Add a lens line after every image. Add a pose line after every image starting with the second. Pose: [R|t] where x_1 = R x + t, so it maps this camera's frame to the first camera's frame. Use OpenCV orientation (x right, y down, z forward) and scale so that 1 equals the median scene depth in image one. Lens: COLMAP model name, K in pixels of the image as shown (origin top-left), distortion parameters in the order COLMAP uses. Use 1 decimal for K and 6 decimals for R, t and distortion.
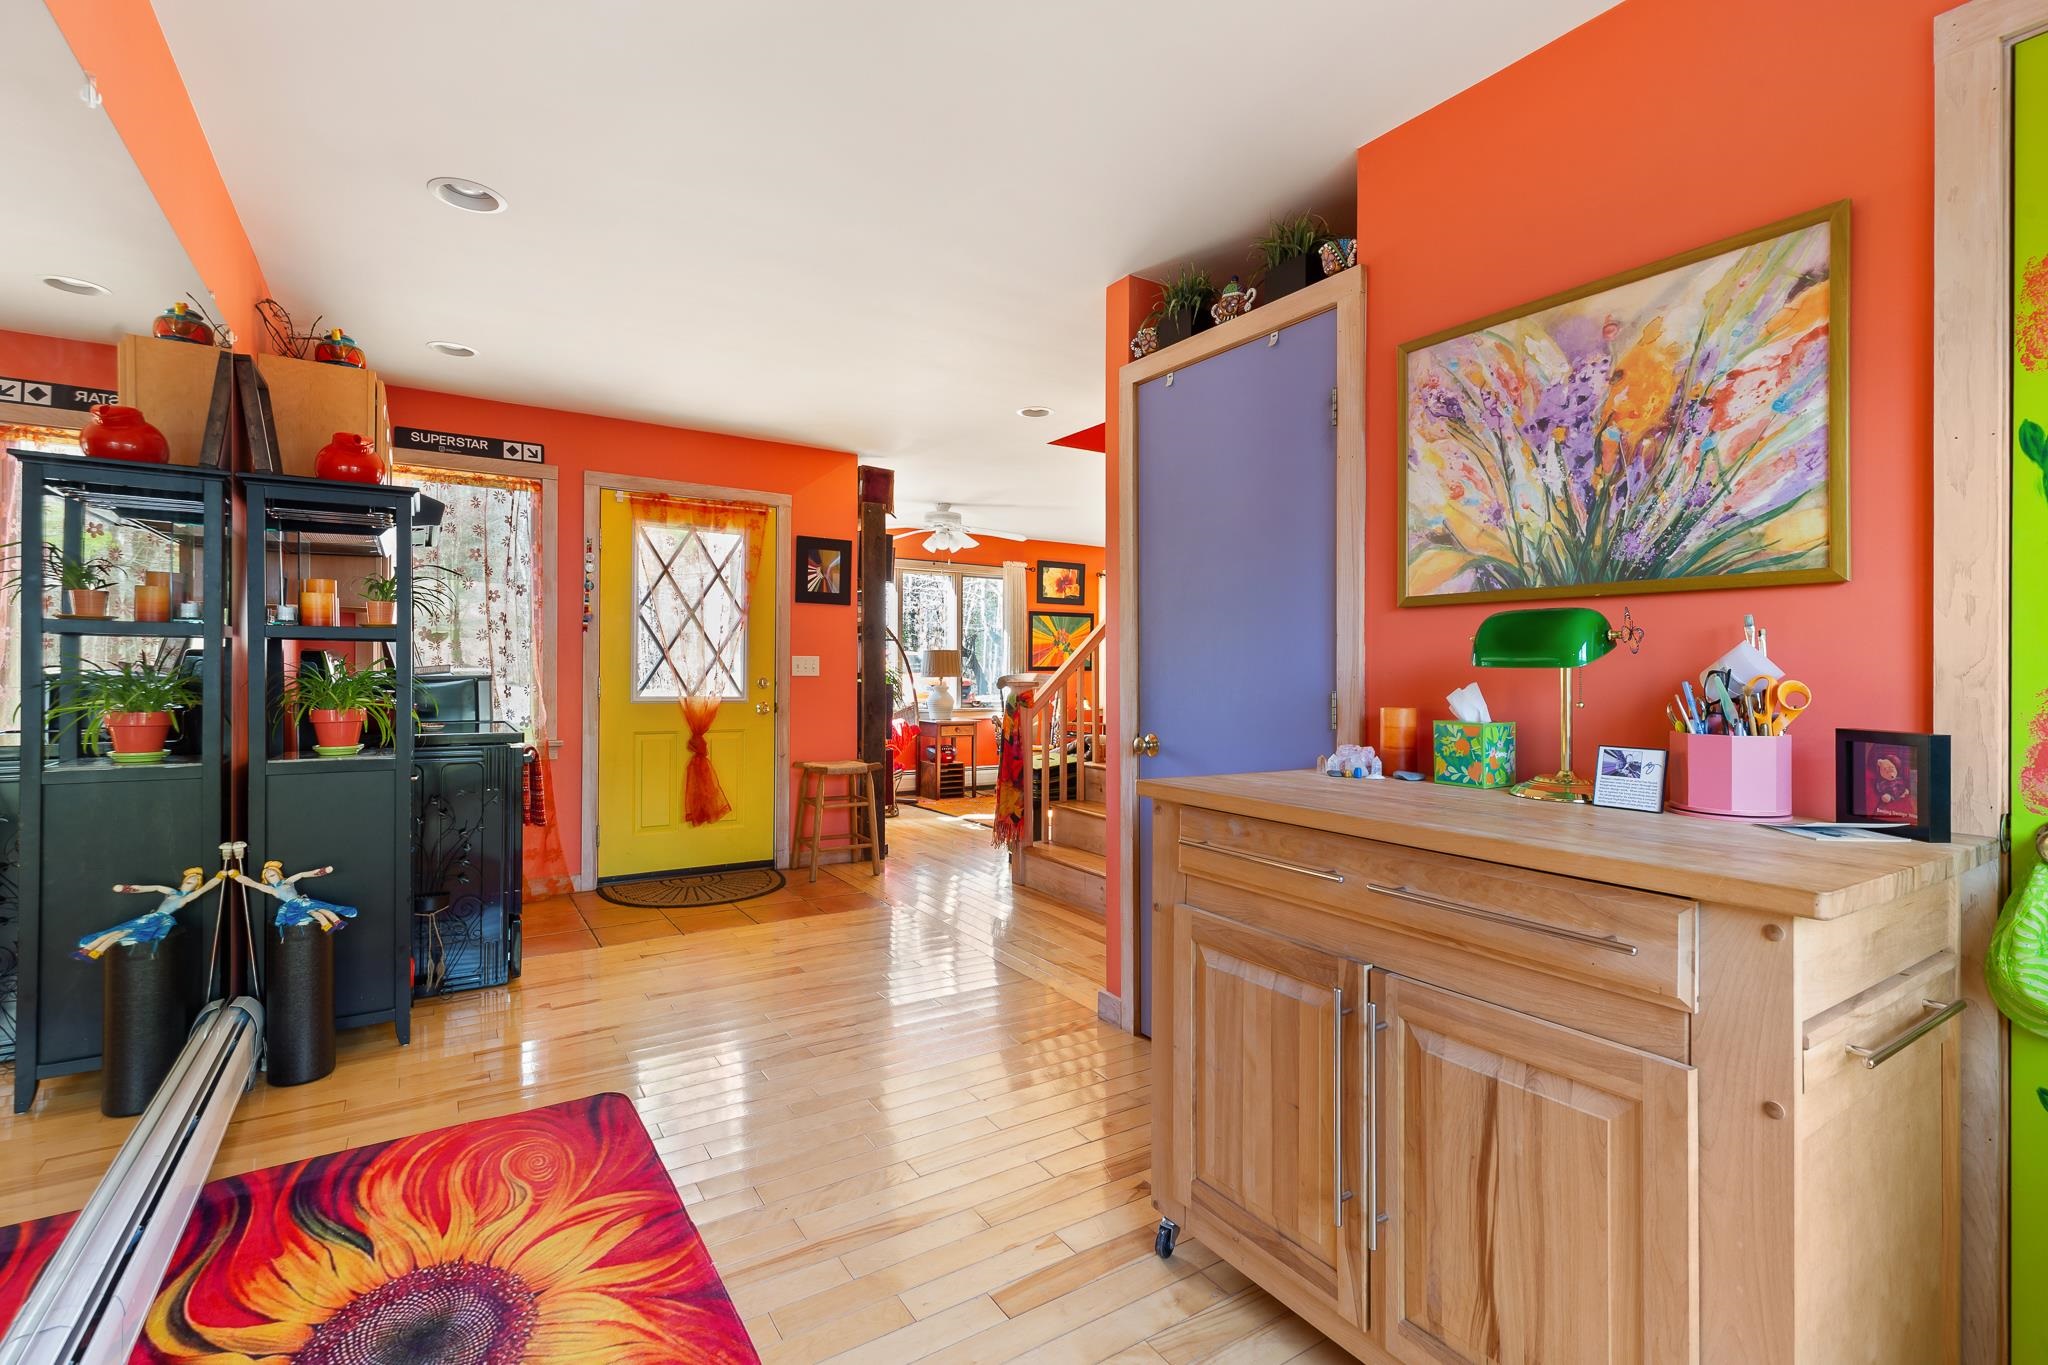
lens RADIAL K [[921.7, 0, 1024.0], [0, 921.7, 682.5], [0, 0, 1]] dist [-0.001650, -0.000248]
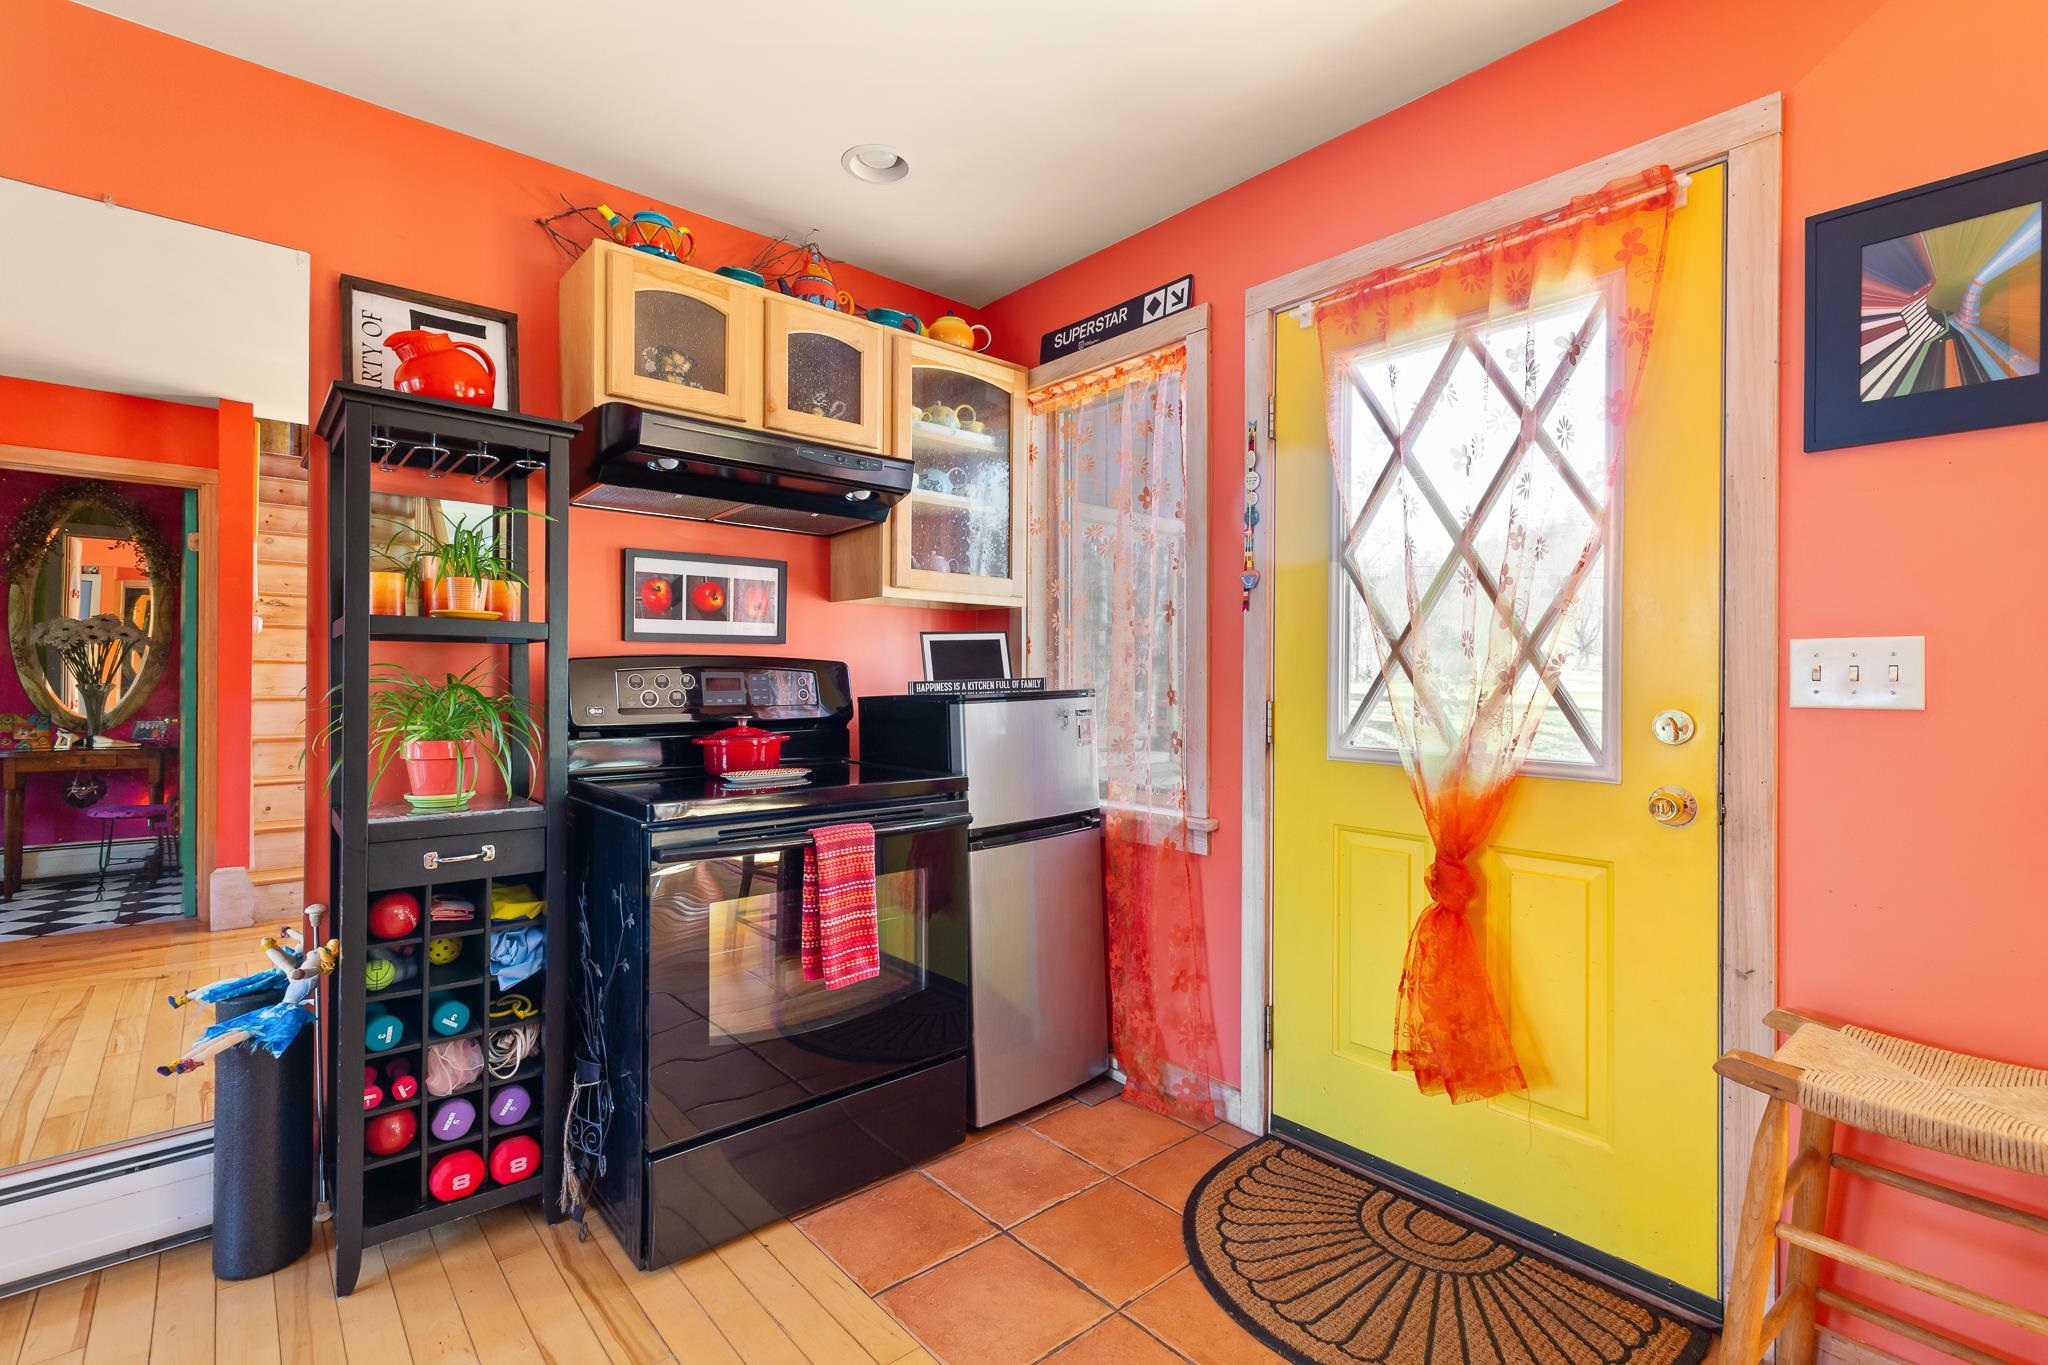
lens RADIAL K [[921.7, 0, 1024.0], [0, 921.7, 682.5], [0, 0, 1]] dist [-0.001650, -0.000248]
pose [[0.142866, -0.007375, -0.989715, 0.001382], [-0.020005, 0.999746, -0.010338, -0.007757], [0.989540, 0.021276, 0.142682, 0.740245]]
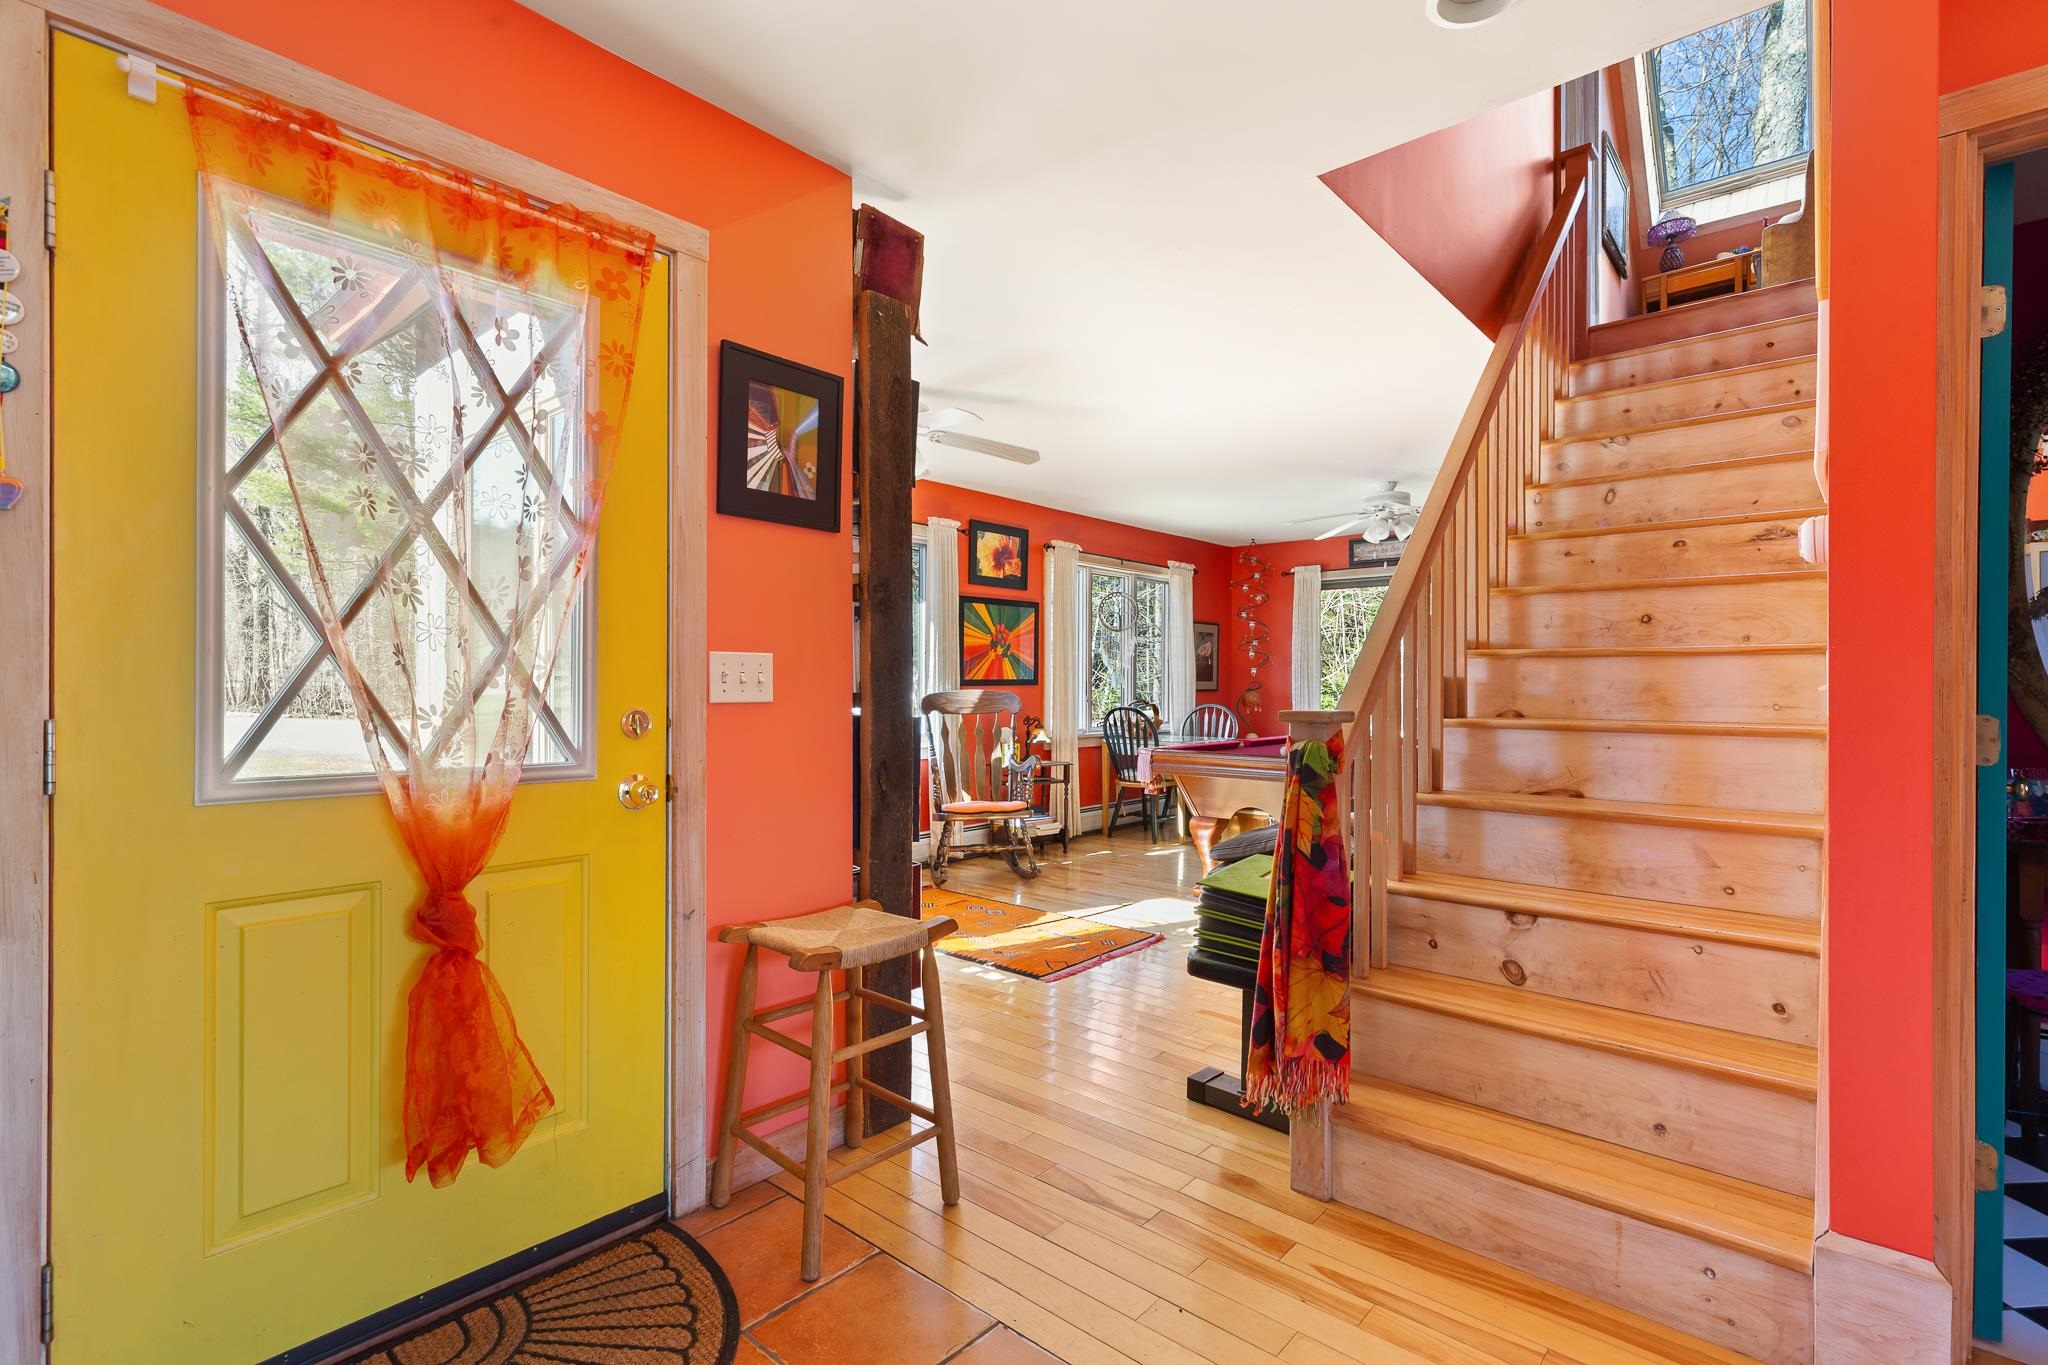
lens RADIAL K [[938.5, 0, 1020.0], [0, 938.5, 690.1], [0, 0, 1]] dist [0.001314, -0.000322]
pose [[0.961122, -0.008220, 0.276001, -0.242500], [0.010325, 0.999928, -0.006175, -0.009455], [-0.275931, 0.008785, 0.961137, 0.604990]]
